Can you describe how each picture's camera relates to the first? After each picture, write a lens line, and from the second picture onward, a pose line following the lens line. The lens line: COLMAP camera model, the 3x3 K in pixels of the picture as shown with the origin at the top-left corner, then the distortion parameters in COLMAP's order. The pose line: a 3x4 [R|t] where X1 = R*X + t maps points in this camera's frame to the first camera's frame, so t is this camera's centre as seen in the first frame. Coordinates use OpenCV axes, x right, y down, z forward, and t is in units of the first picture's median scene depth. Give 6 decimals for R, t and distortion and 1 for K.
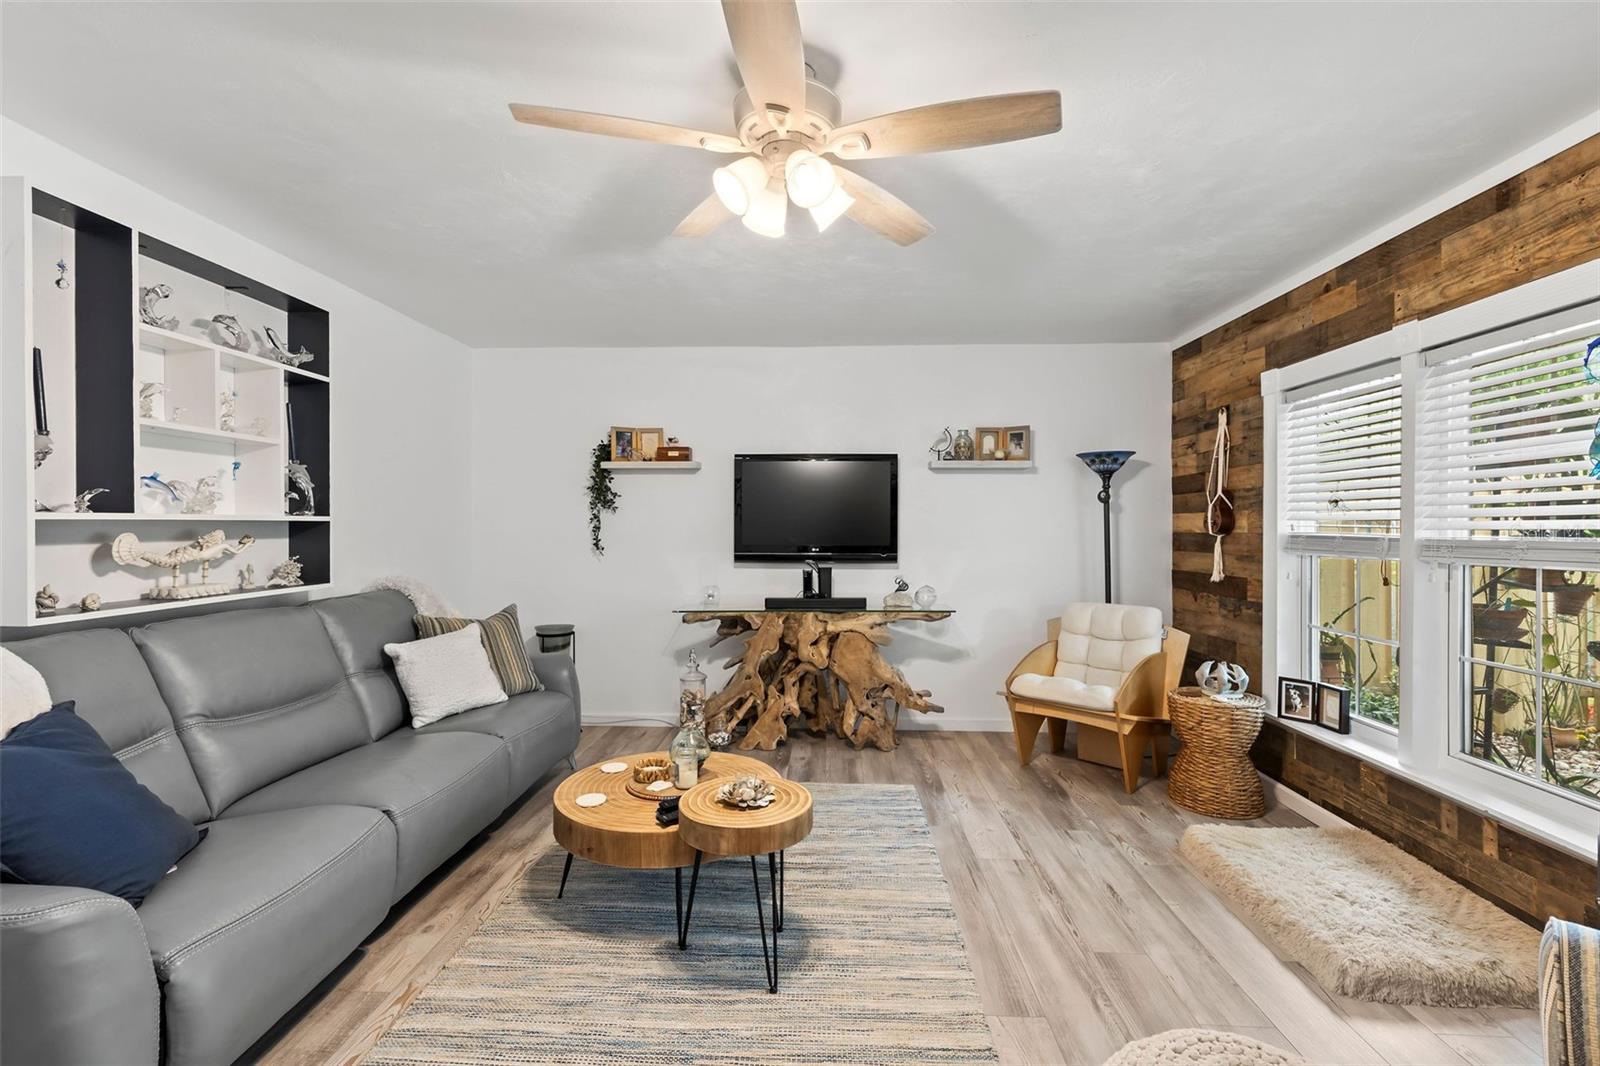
lens RADIAL K [[722.6, 0, 789.5], [0, 722.6, 531.0], [0, 0, 1]] dist [0.007117, -0.002424]
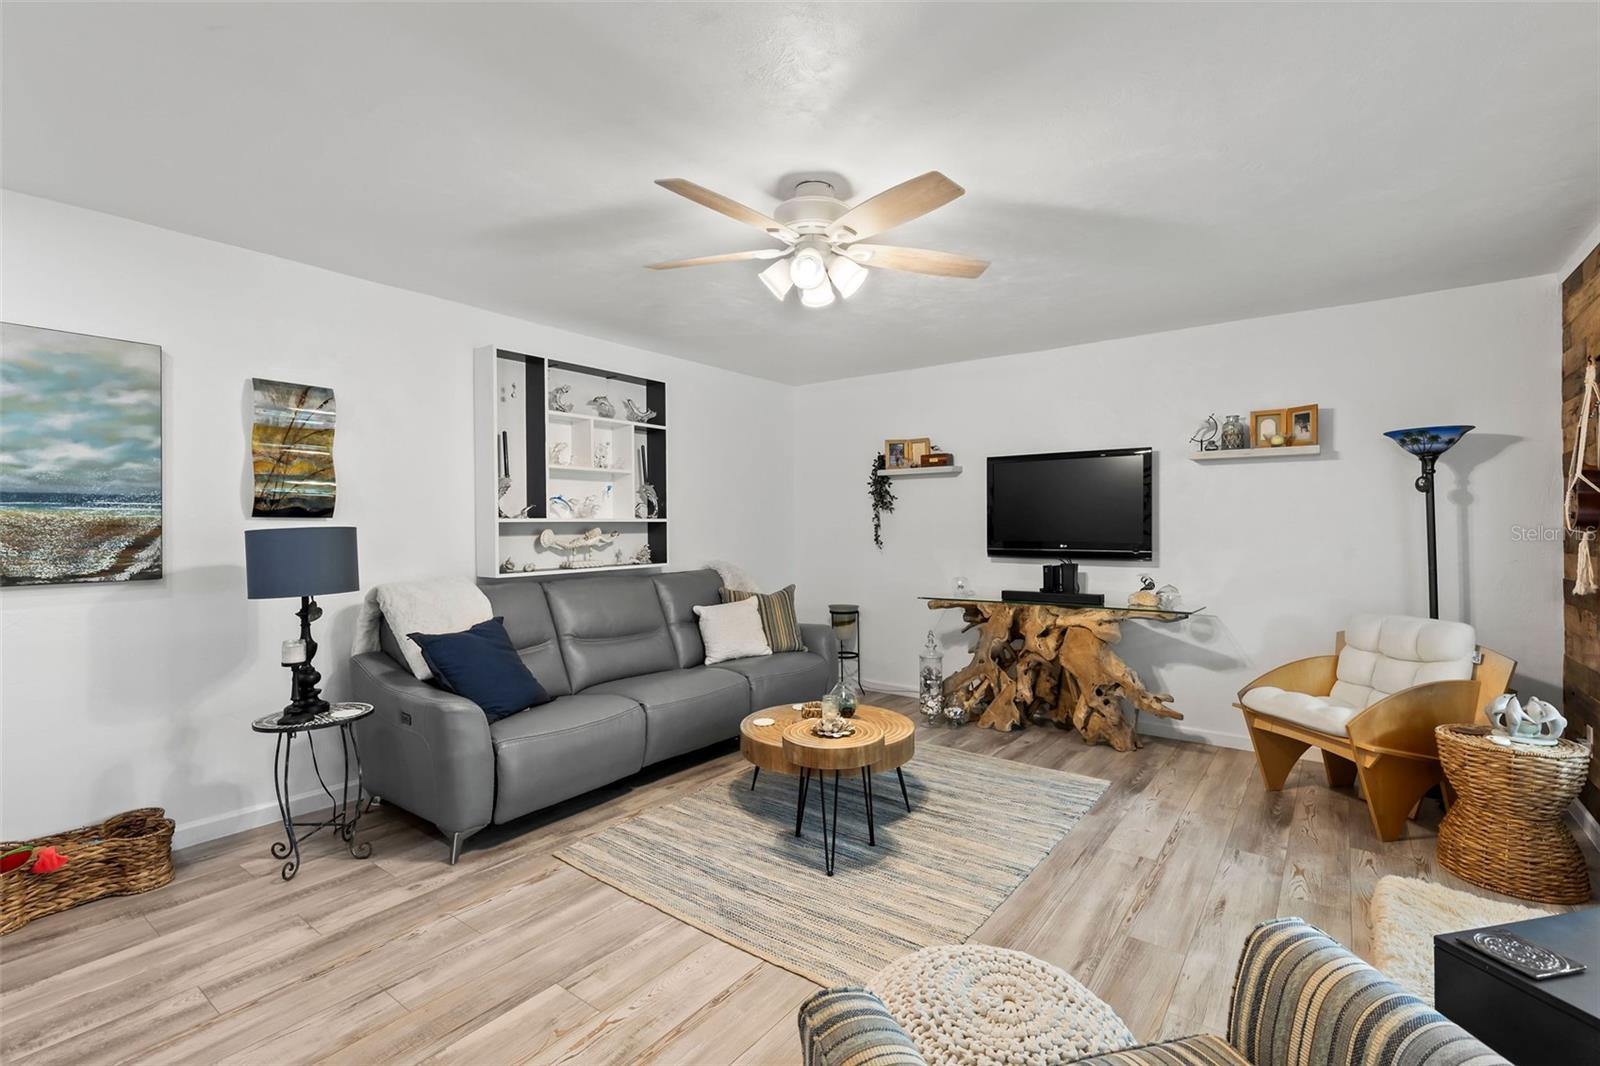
lens RADIAL K [[722.6, 0, 802.8], [0, 722.6, 531.1], [0, 0, 1]] dist [0.007117, -0.002424]
pose [[0.825195, -0.000229, -0.564848, 0.421824], [0.001352, 0.999998, 0.001569, 0.003403], [0.564847, -0.002059, 0.825193, -0.072514]]
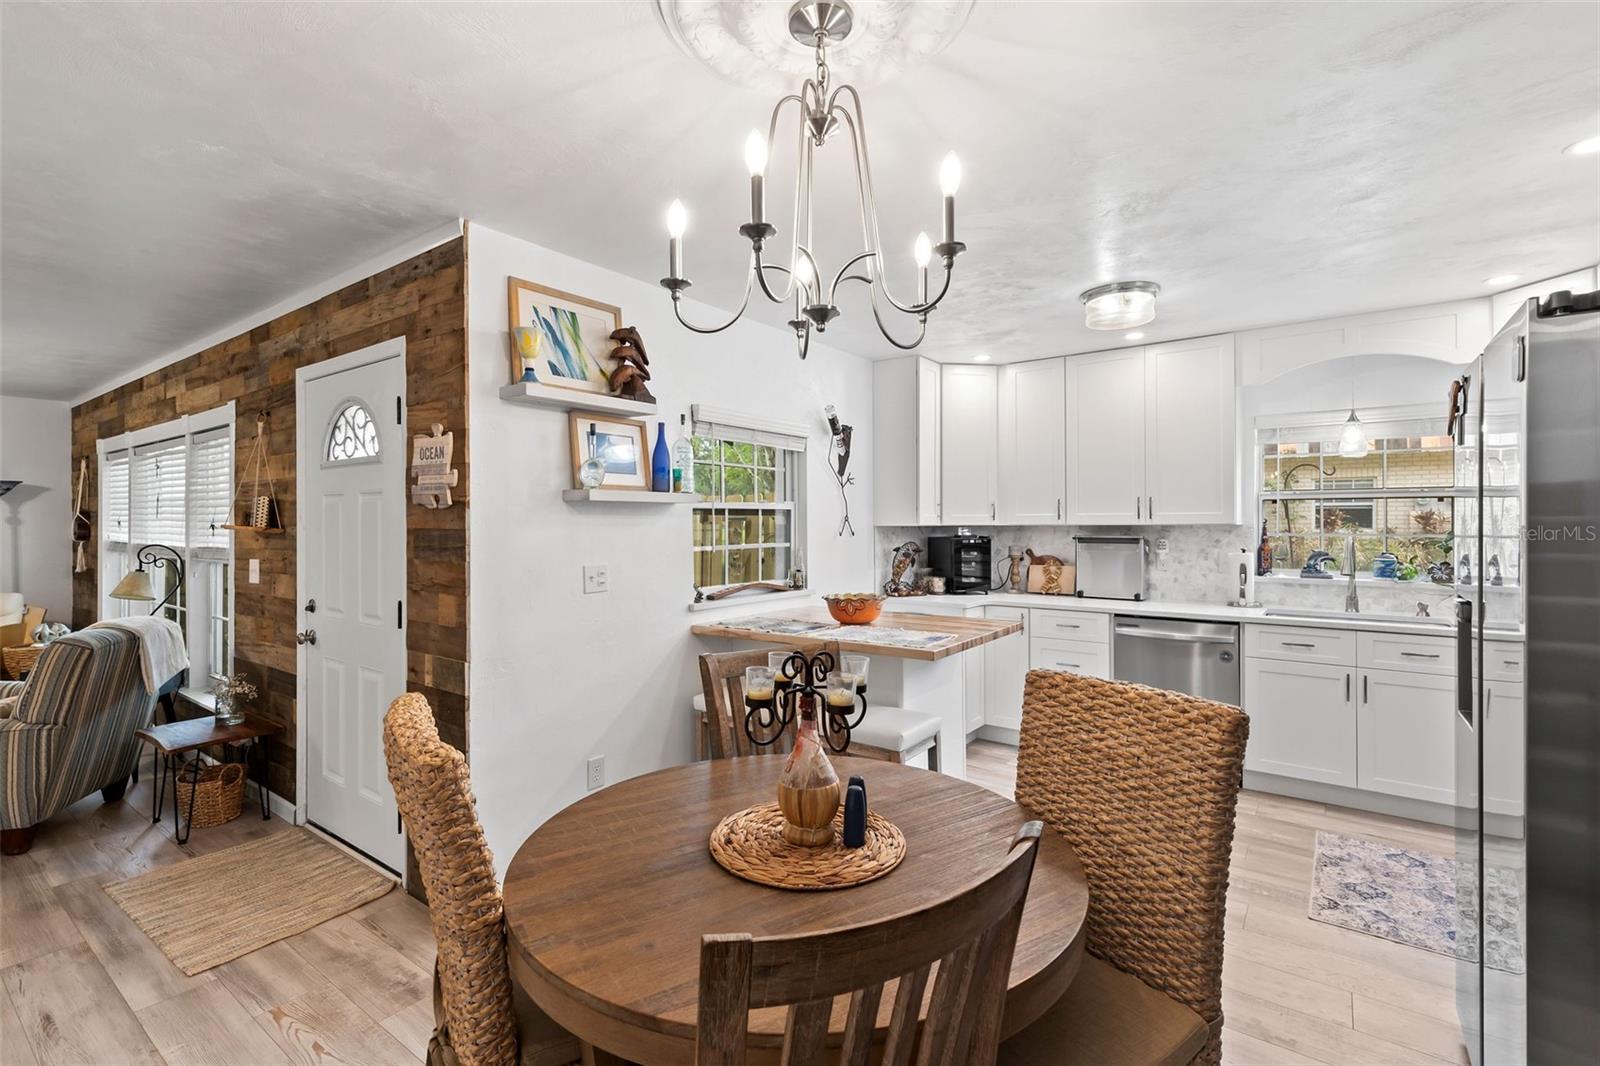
lens RADIAL K [[722.6, 0, 791.1], [0, 722.6, 527.3], [0, 0, 1]] dist [0.007117, -0.002424]
pose [[0.562931, -0.000262, 0.826504, 0.210995], [-0.000976, 0.999999, 0.000981, -0.031196], [-0.826503, -0.001359, 0.562930, -1.274835]]
